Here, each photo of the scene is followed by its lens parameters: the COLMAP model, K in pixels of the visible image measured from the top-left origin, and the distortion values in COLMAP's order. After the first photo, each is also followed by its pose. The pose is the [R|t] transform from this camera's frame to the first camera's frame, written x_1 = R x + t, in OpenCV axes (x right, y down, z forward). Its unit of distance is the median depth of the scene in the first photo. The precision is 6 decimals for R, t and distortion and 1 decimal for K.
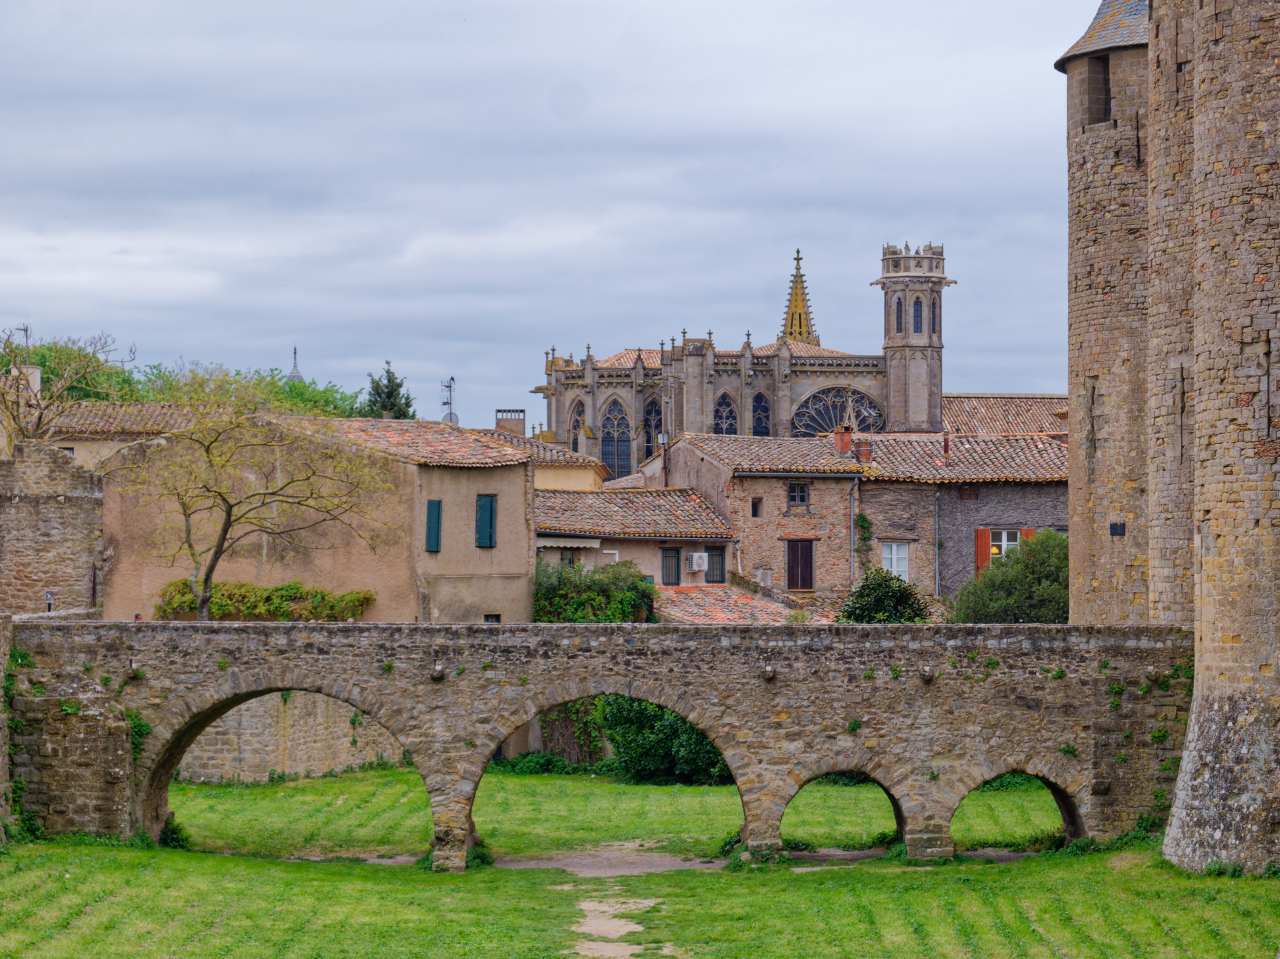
lens RADIAL K [[2962.6, 0, 640.7], [0, 2962.6, 480.0], [0, 0, 1]] dist [-0.016029, 0.000000]
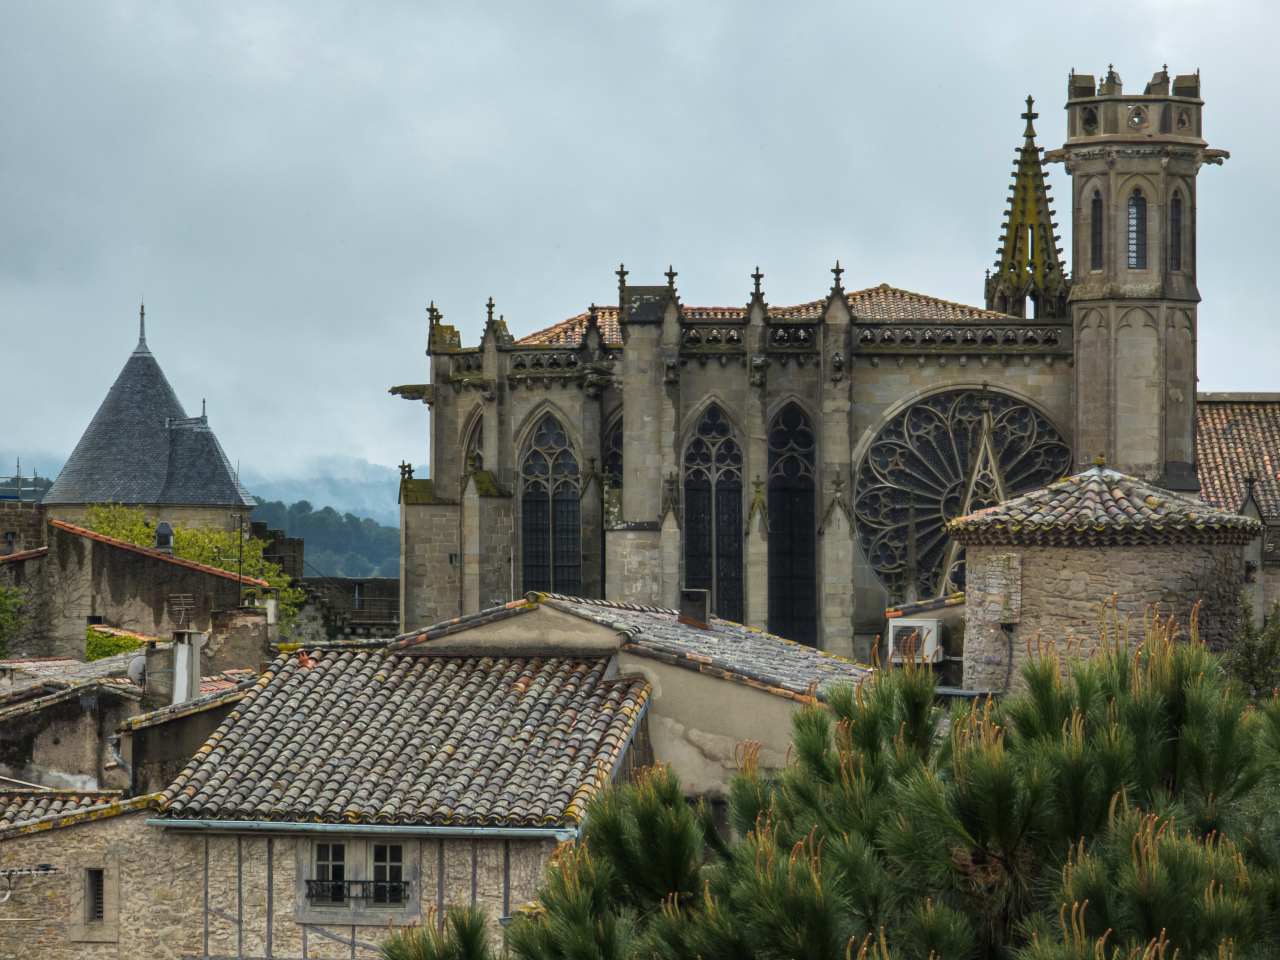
lens RADIAL K [[4313.3, 0, 639.5], [0, 4313.3, 479.5], [0, 0, 1]] dist [-0.142465, 0.000000]
pose [[0.989212, -0.004051, -0.146432, 0.113839], [0.004315, 0.999990, 0.001489, -0.018838], [0.146424, -0.002105, 0.989220, 0.341735]]
